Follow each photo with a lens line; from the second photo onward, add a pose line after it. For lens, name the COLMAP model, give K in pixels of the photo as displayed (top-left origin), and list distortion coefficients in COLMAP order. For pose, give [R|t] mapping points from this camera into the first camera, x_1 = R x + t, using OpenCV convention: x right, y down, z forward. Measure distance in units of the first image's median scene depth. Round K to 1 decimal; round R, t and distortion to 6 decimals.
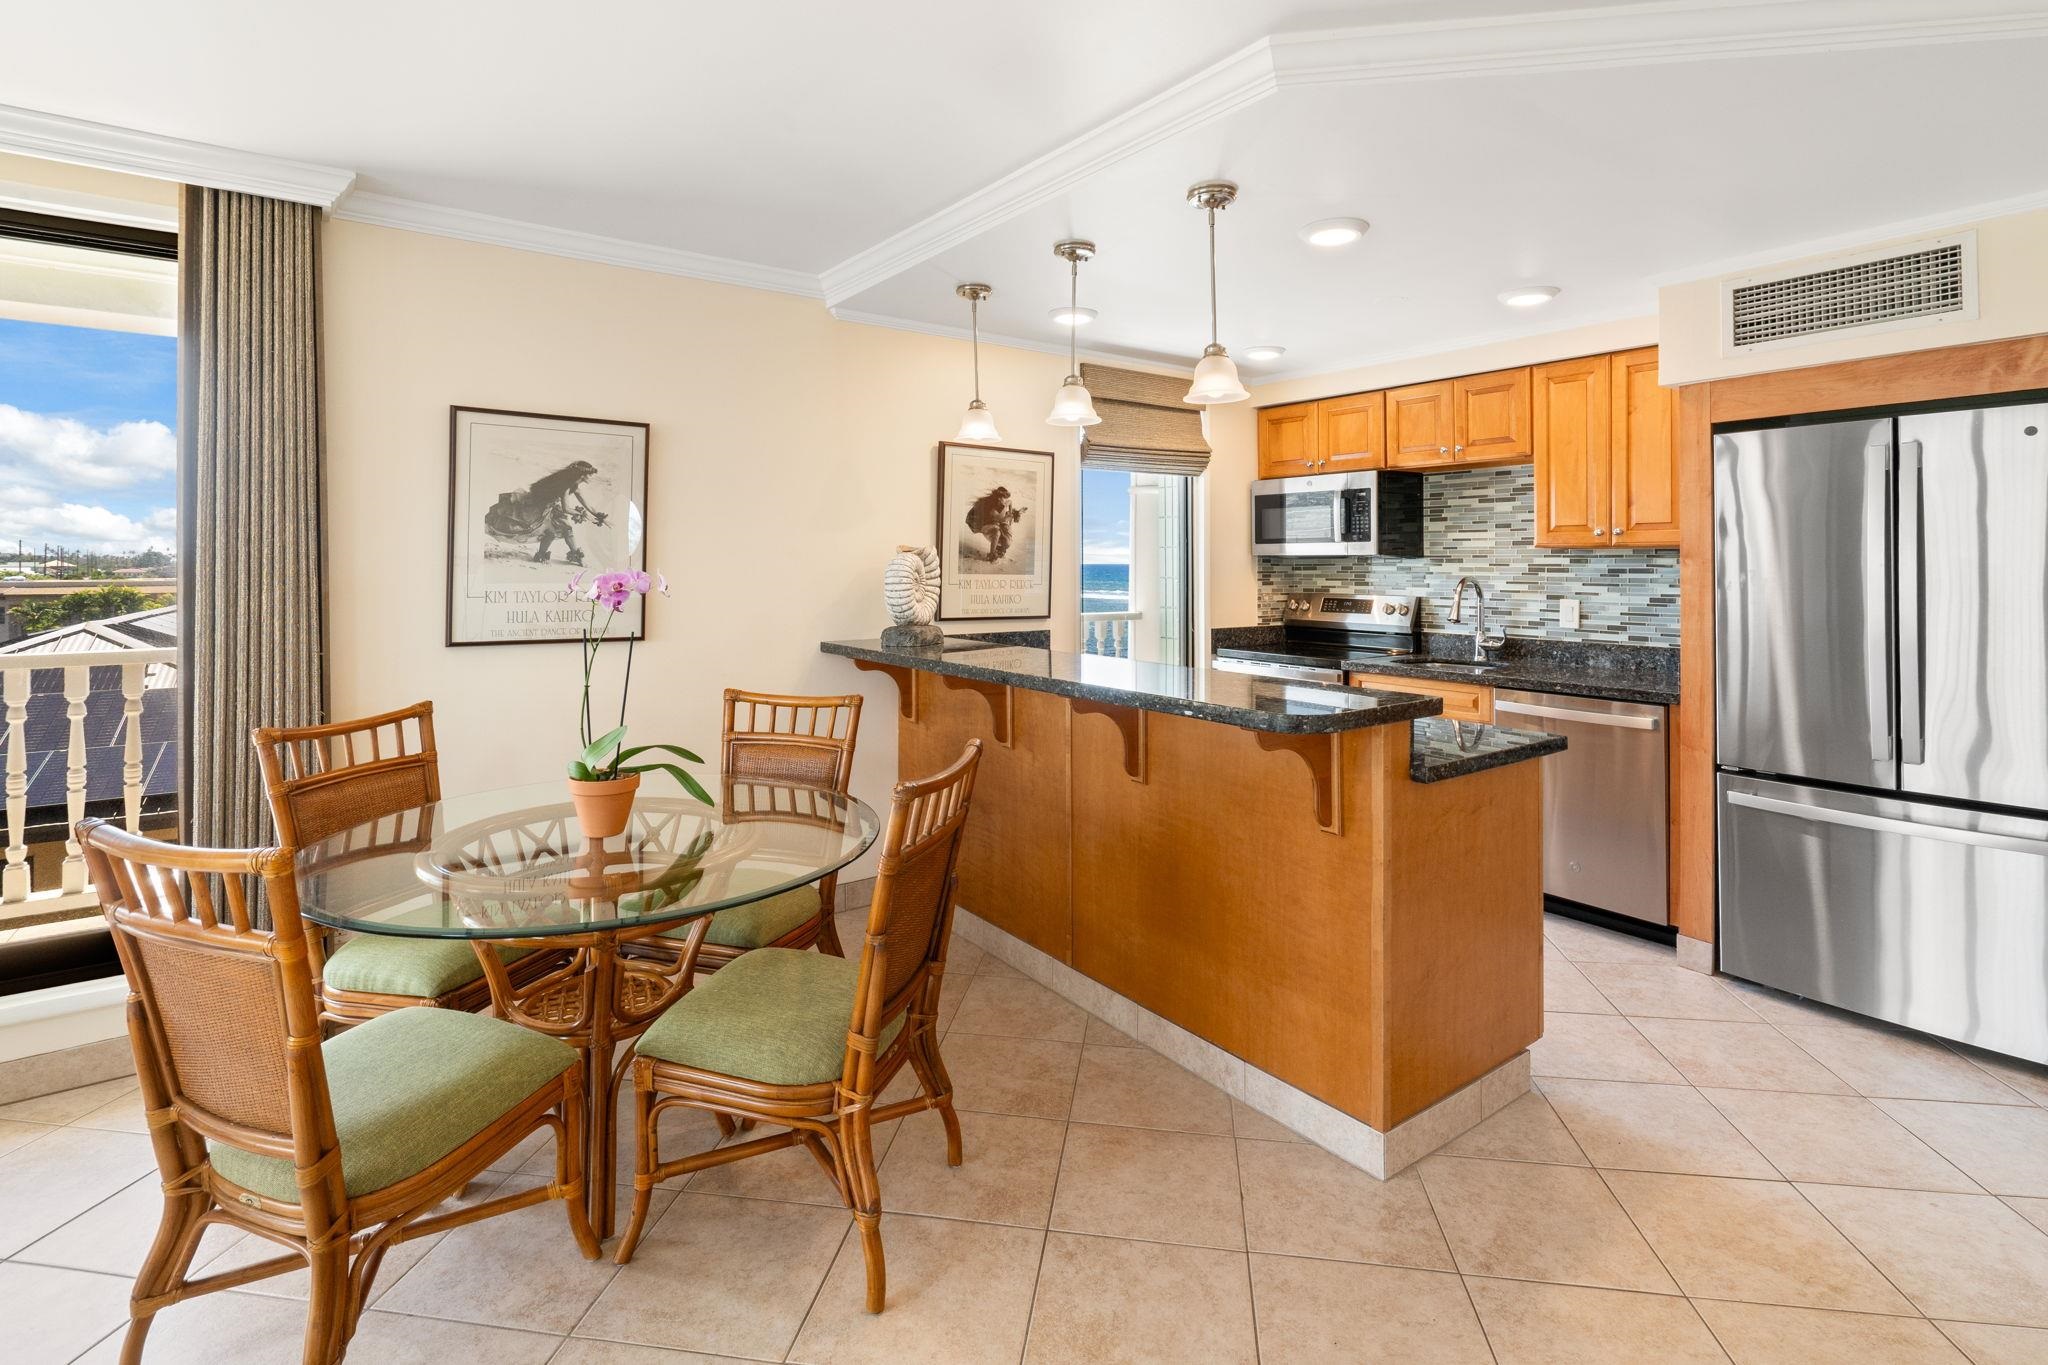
lens RADIAL K [[969.8, 0, 1023.3], [0, 969.8, 555.9], [0, 0, 1]] dist [-0.003641, 0.000943]
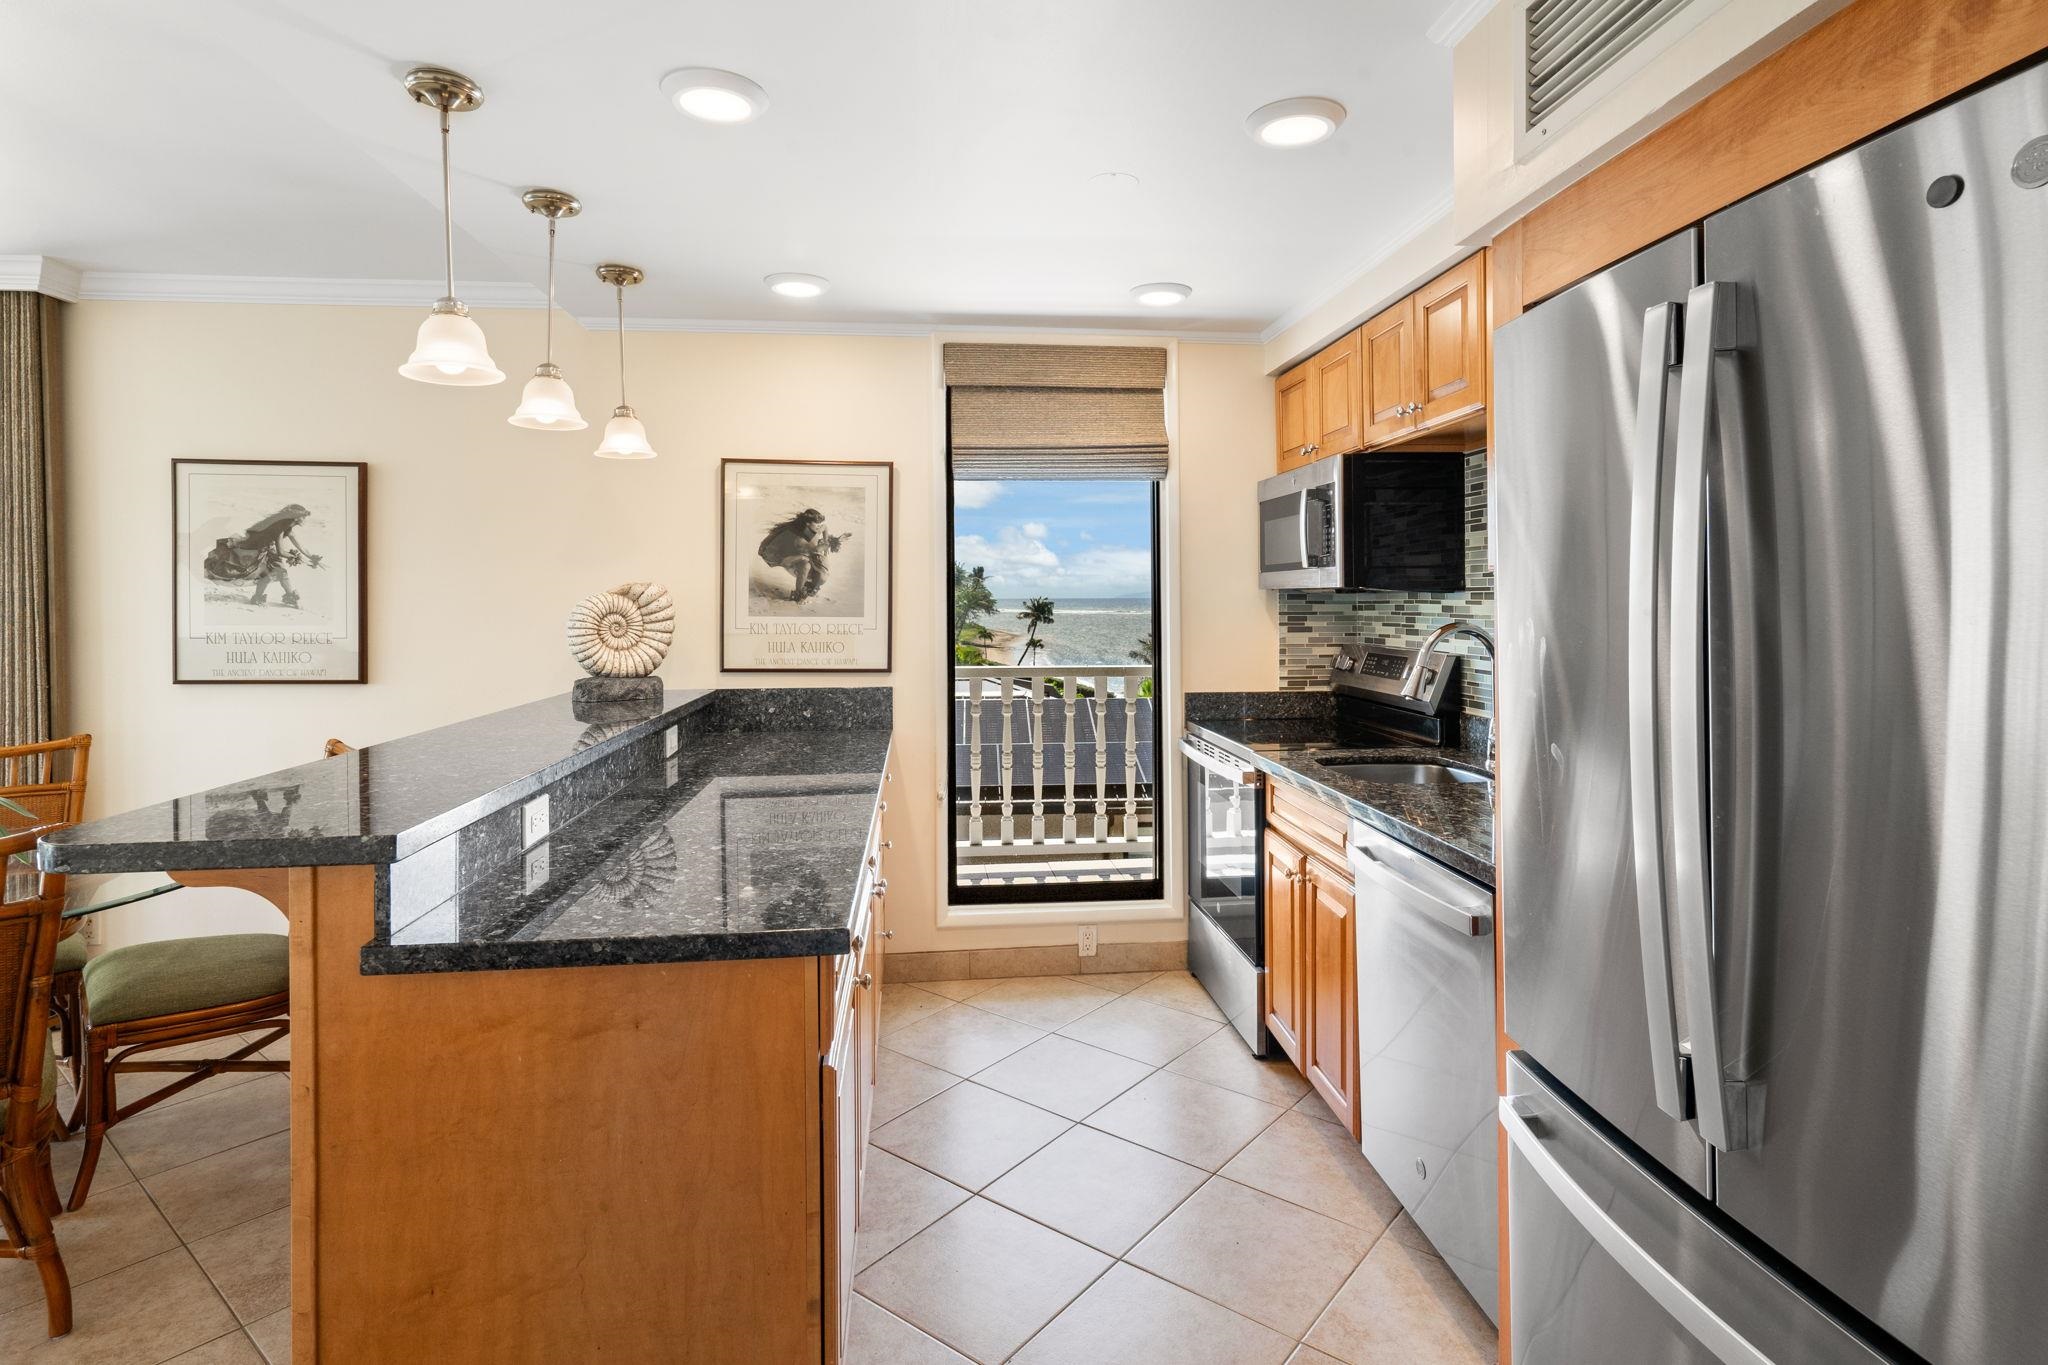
lens RADIAL K [[1045.2, 0, 1034.7], [0, 1045.2, 592.7], [0, 0, 1]] dist [0.002553, -0.001997]
pose [[0.866497, -0.007110, -0.499131, 0.578788], [0.008691, 0.999962, 0.000843, -0.000108], [0.499106, -0.005069, 0.866526, 0.337079]]
